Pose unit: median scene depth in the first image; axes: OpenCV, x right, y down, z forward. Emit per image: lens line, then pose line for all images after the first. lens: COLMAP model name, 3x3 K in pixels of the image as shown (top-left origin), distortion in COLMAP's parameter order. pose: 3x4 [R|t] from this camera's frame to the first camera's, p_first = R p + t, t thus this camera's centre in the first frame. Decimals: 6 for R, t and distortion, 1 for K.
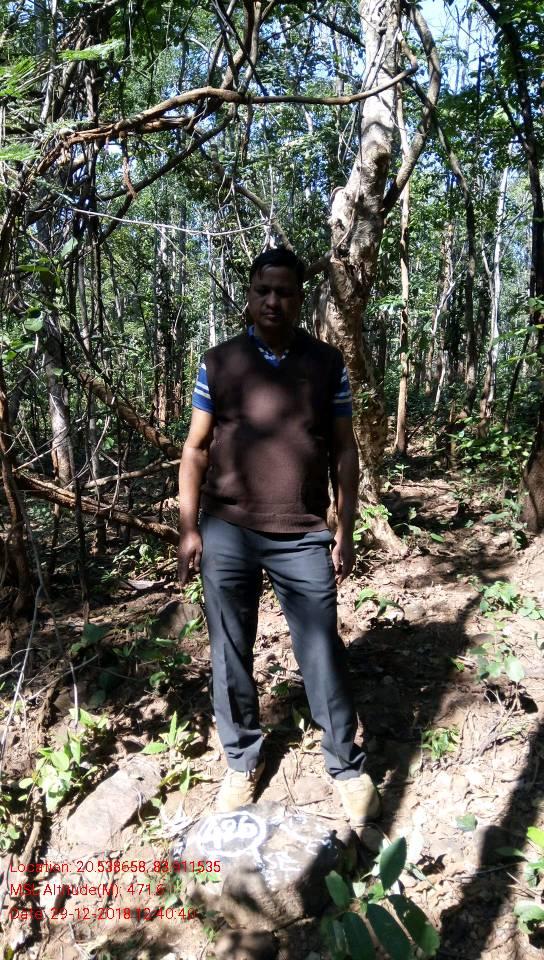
lens RADIAL K [[719.6, 0, 271.5], [0, 719.6, 493.3], [0, 0, 1]] dist [0.099301, -0.138995]
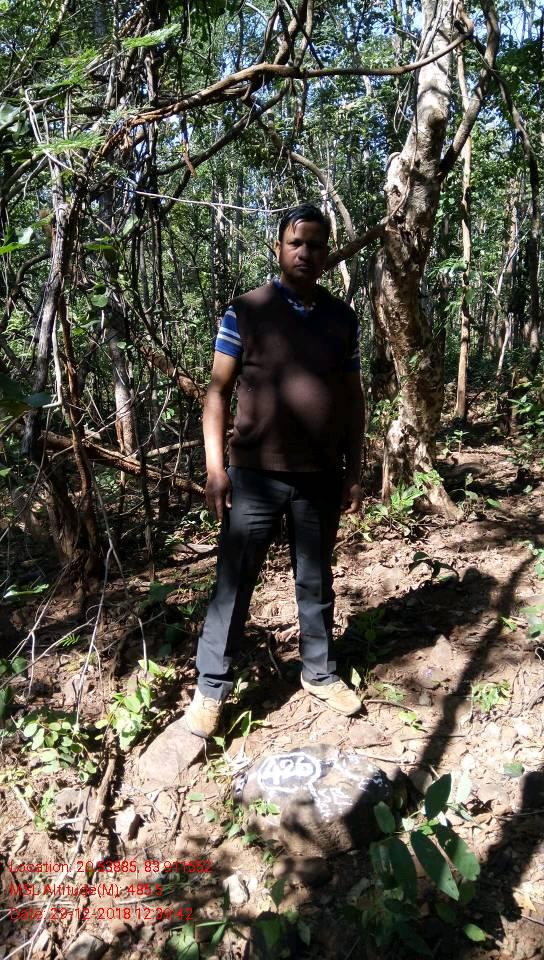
lens RADIAL K [[845.2, 0, 272.0], [0, 845.2, 480.0], [0, 0, 1]] dist [0.111275, -0.004236]
pose [[0.996333, -0.006737, -0.085296, 0.024363], [0.007243, 0.999958, 0.005623, 0.021439], [0.085255, -0.006220, 0.996340, -0.206147]]
